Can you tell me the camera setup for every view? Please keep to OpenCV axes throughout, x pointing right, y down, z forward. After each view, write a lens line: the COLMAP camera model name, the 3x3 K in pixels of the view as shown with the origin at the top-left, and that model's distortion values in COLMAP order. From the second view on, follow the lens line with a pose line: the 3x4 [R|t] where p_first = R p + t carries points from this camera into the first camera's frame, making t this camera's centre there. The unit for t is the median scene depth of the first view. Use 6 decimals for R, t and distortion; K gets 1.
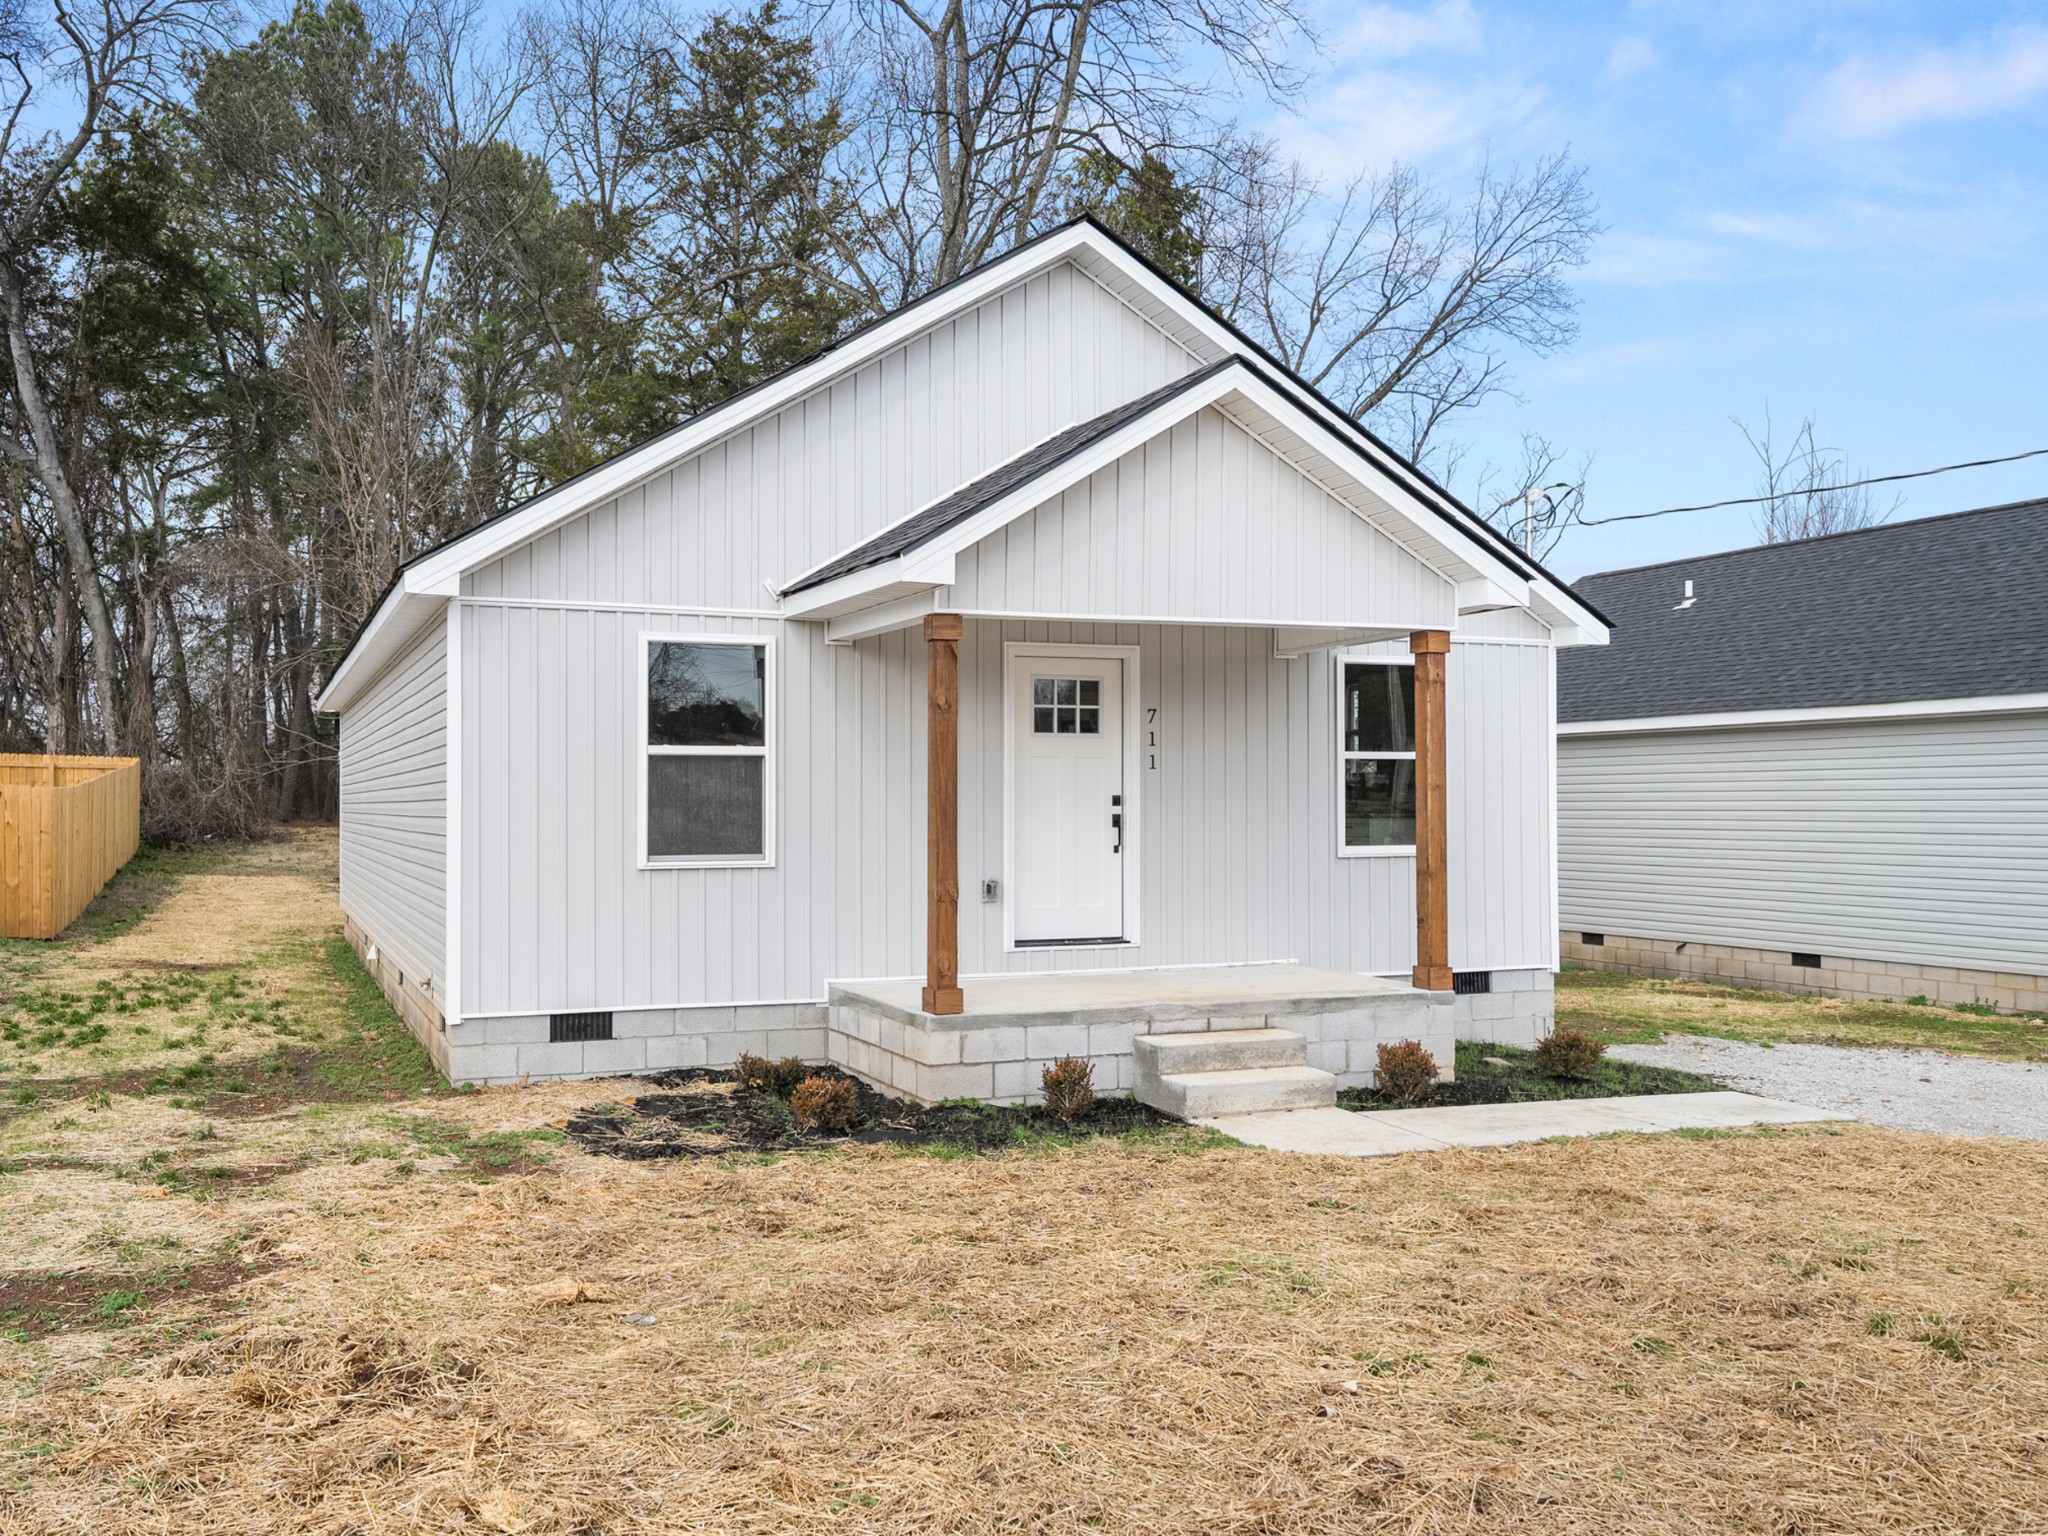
lens RADIAL K [[1572.7, 0, 1022.0], [0, 1572.7, 772.8], [0, 0, 1]] dist [0.032688, 0.003986]
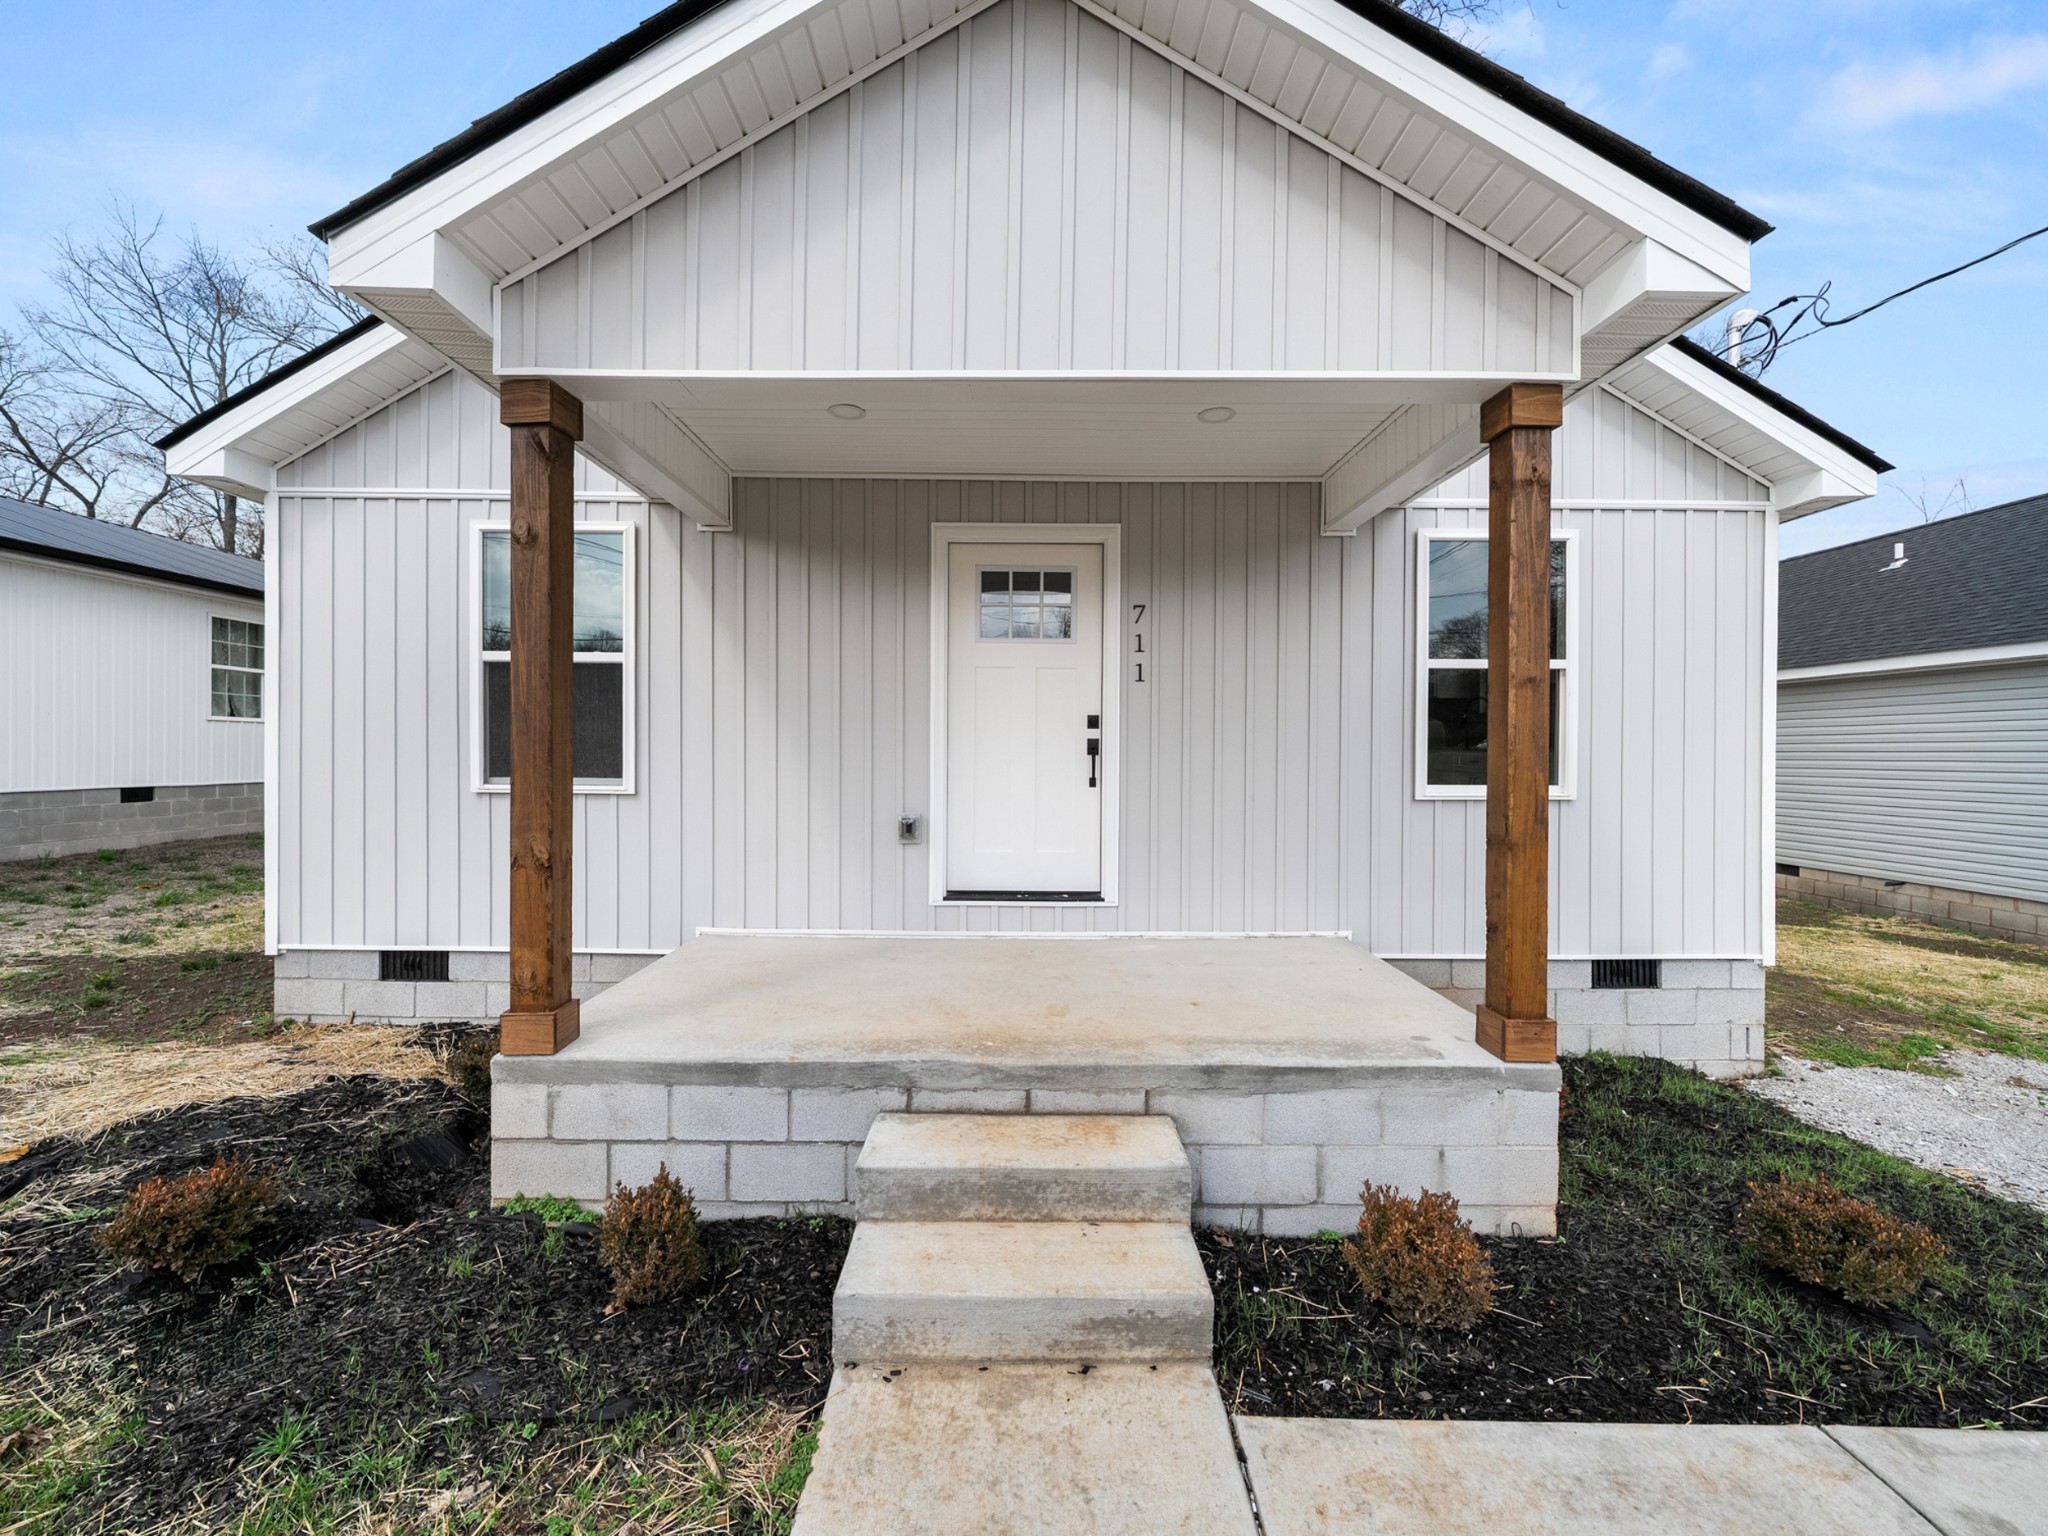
lens RADIAL K [[815.3, 0, 1024.5], [0, 815.3, 752.2], [0, 0, 1]] dist [-0.010822, 0.001684]
pose [[0.923817, 0.009460, -0.382717, 0.211132], [-0.000391, 0.999717, 0.023766, 0.026448], [0.382834, -0.021806, 0.923560, 0.682298]]
